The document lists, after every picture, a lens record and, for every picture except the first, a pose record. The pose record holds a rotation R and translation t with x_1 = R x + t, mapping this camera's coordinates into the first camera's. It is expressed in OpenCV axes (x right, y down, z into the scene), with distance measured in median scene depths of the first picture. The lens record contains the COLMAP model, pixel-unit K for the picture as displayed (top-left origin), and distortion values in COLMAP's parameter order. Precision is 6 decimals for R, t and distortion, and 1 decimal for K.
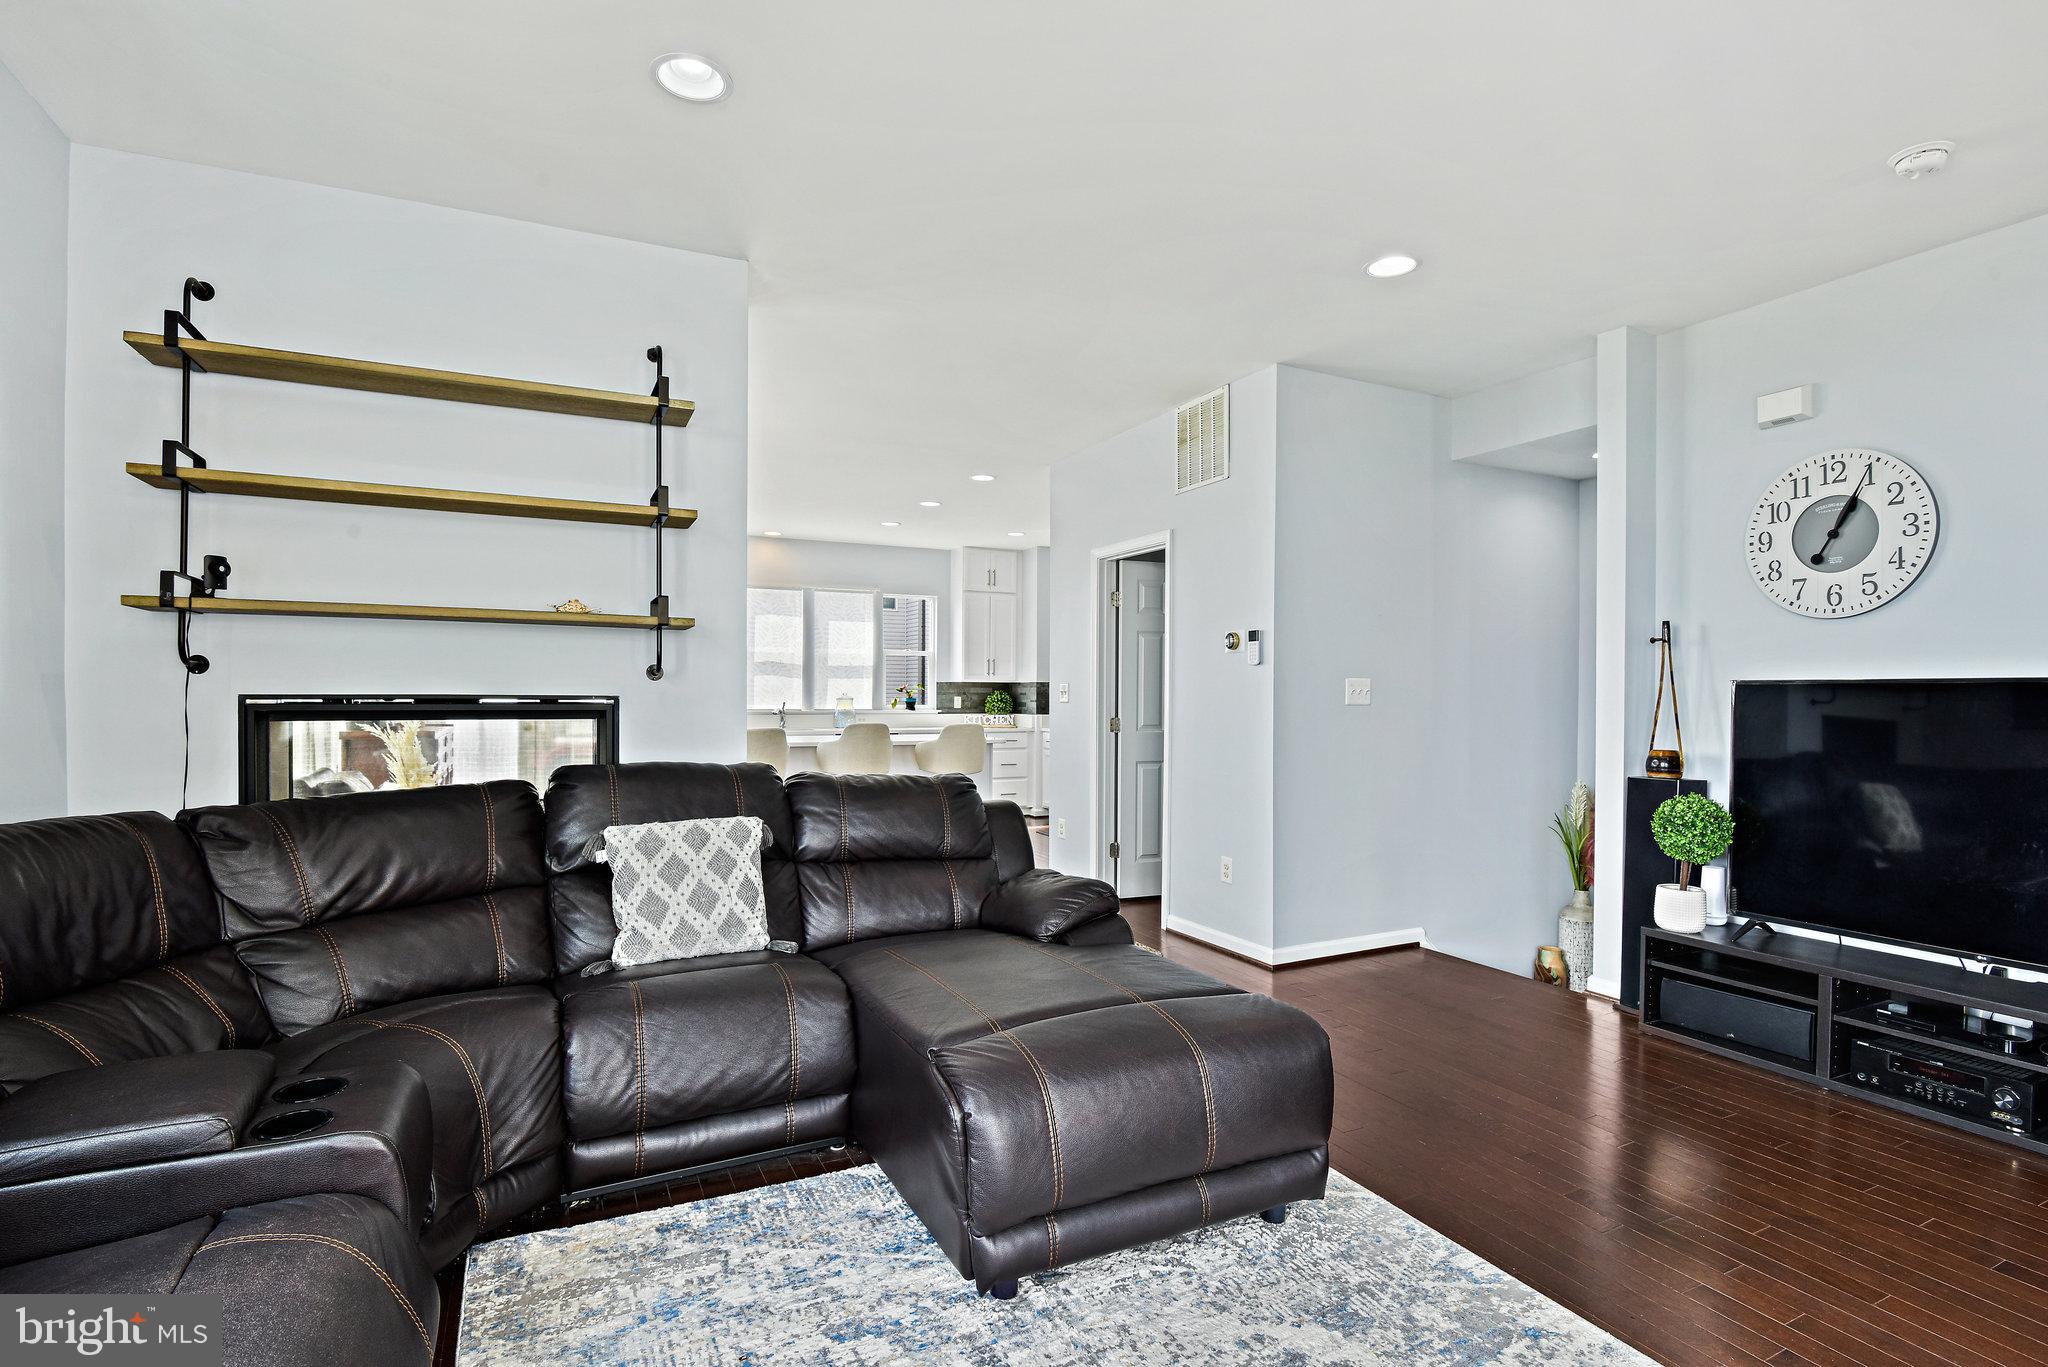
lens RADIAL K [[988.1, 0, 1041.5], [0, 988.1, 691.2], [0, 0, 1]] dist [-0.010849, -0.007968]
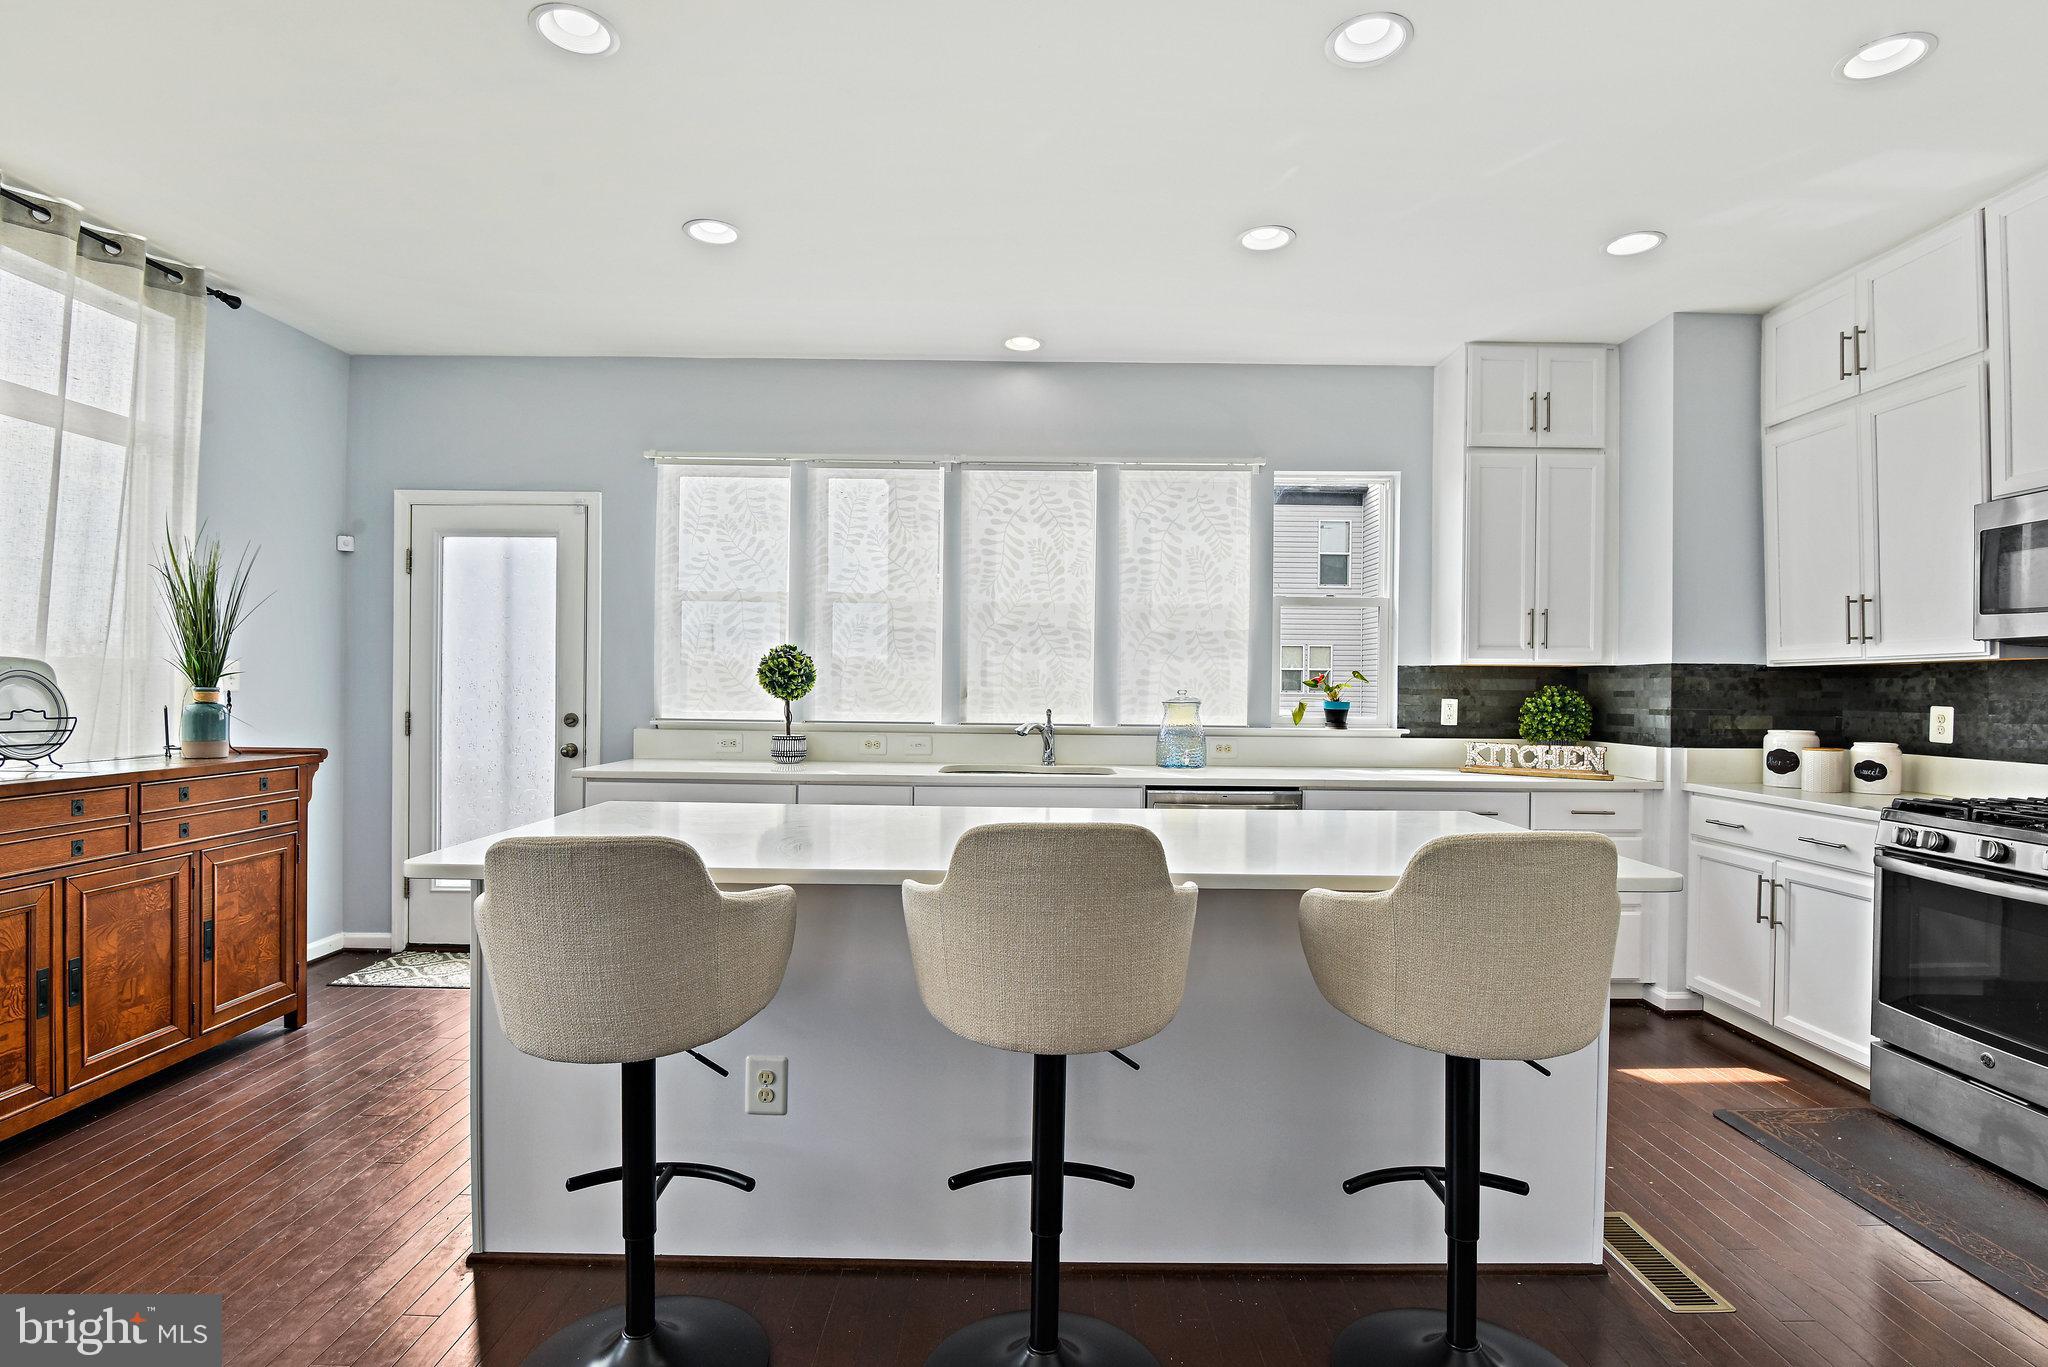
lens RADIAL K [[988.1, 0, 1029.3], [0, 988.1, 678.4], [0, 0, 1]] dist [-0.010849, -0.007968]
pose [[0.894009, 0.001637, -0.448046, -0.057262], [-0.006116, 0.999945, -0.008550, 0.001140], [0.448008, 0.010384, 0.893969, 0.542335]]
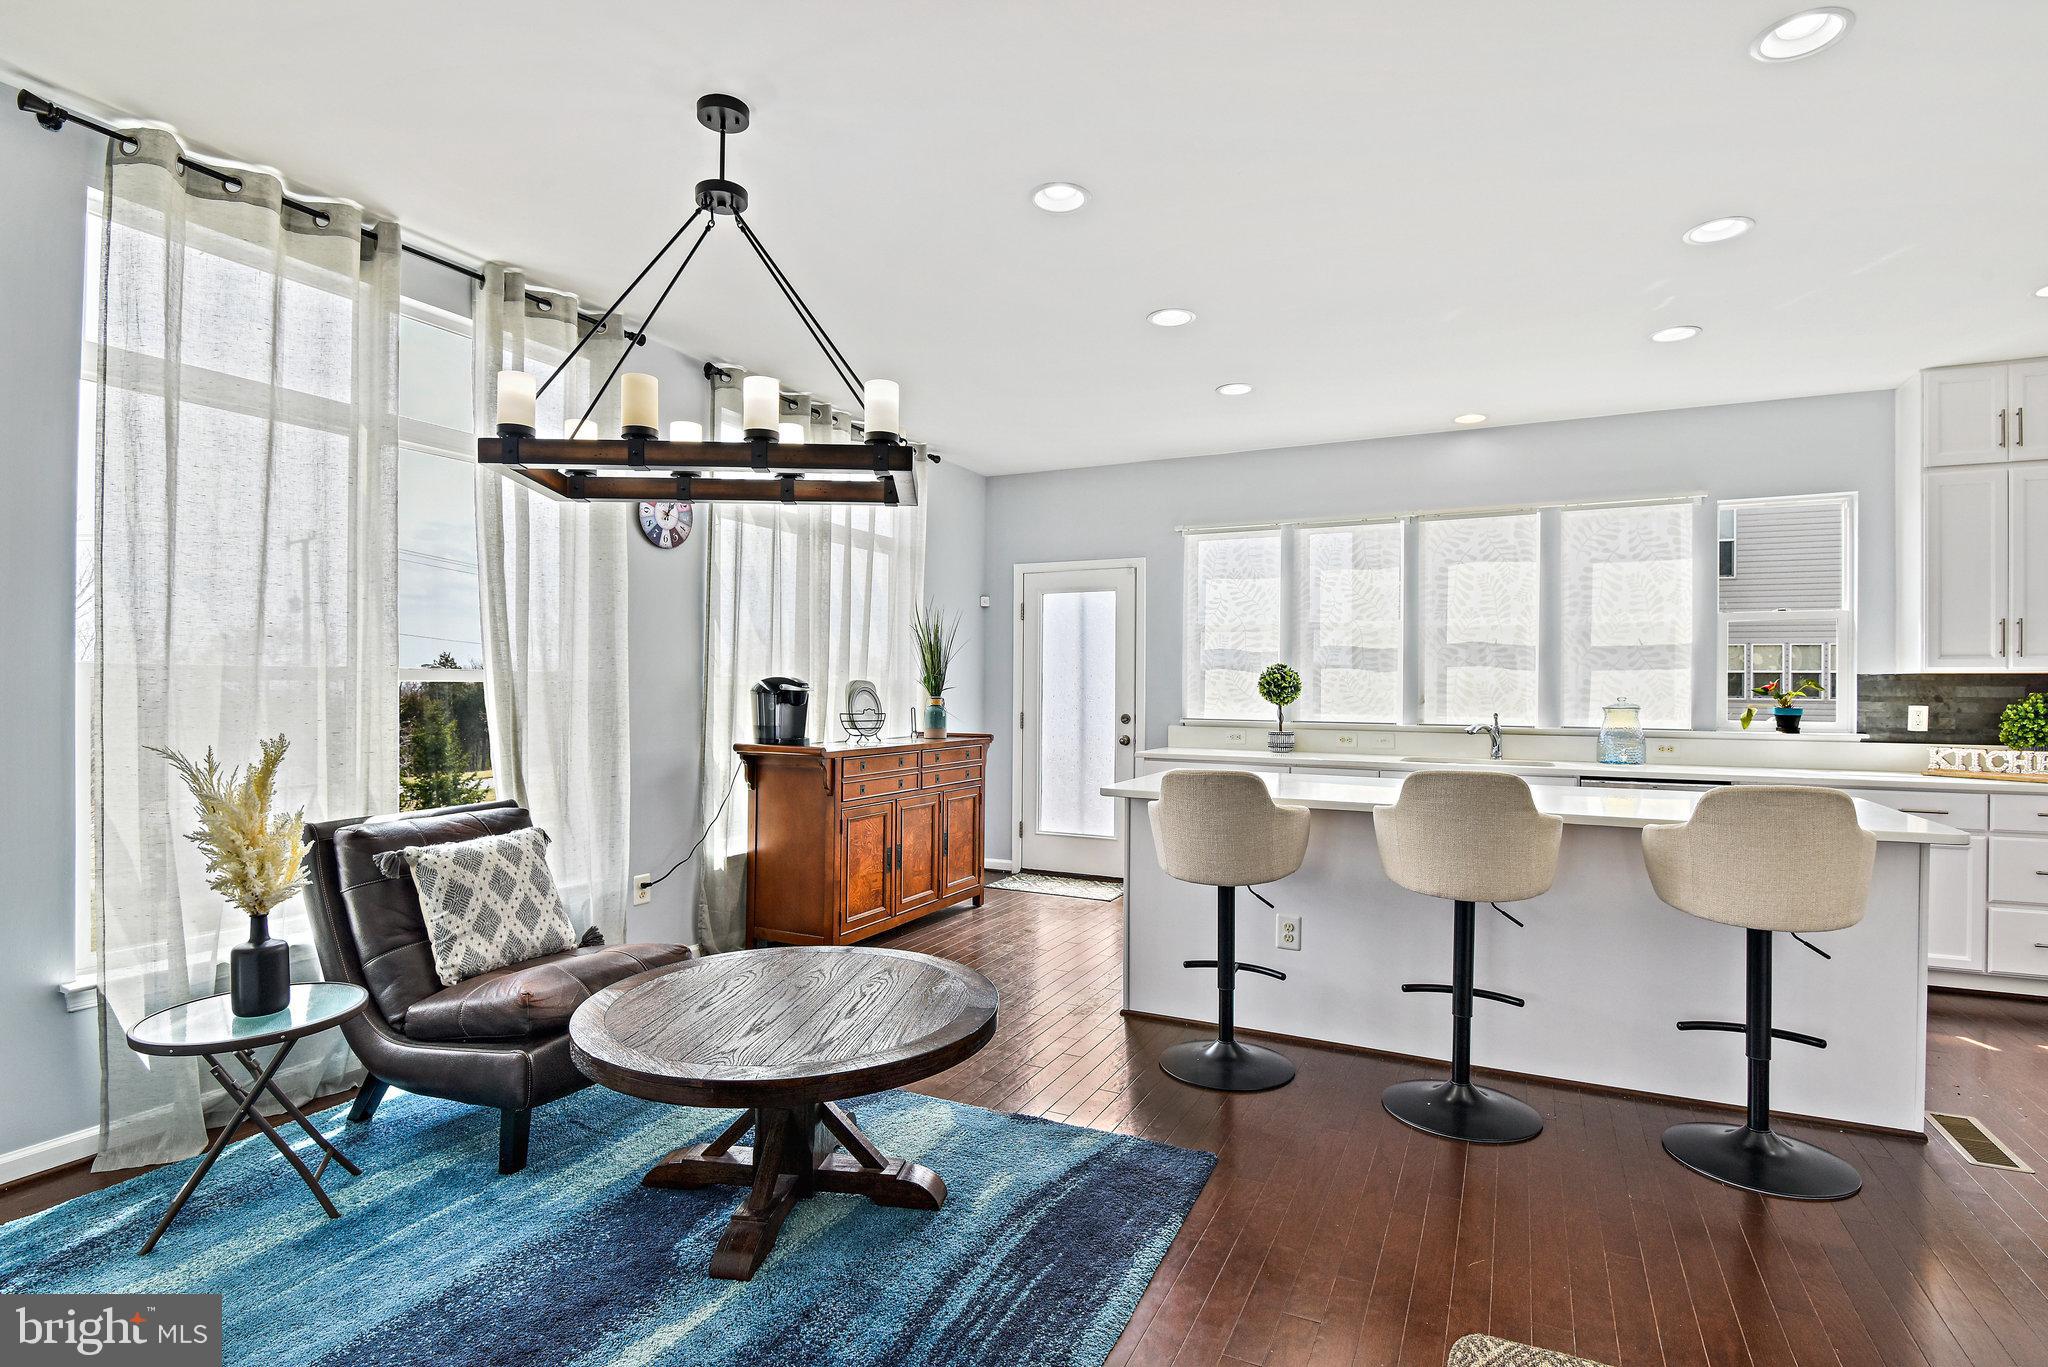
lens RADIAL K [[988.1, 0, 1024.3], [0, 988.1, 683.4], [0, 0, 1]] dist [-0.010849, -0.007968]
pose [[0.599828, -0.004203, -0.800118, 0.027333], [-0.003519, 0.999963, -0.007890, -0.000003], [0.800121, 0.007548, 0.599791, 0.414240]]
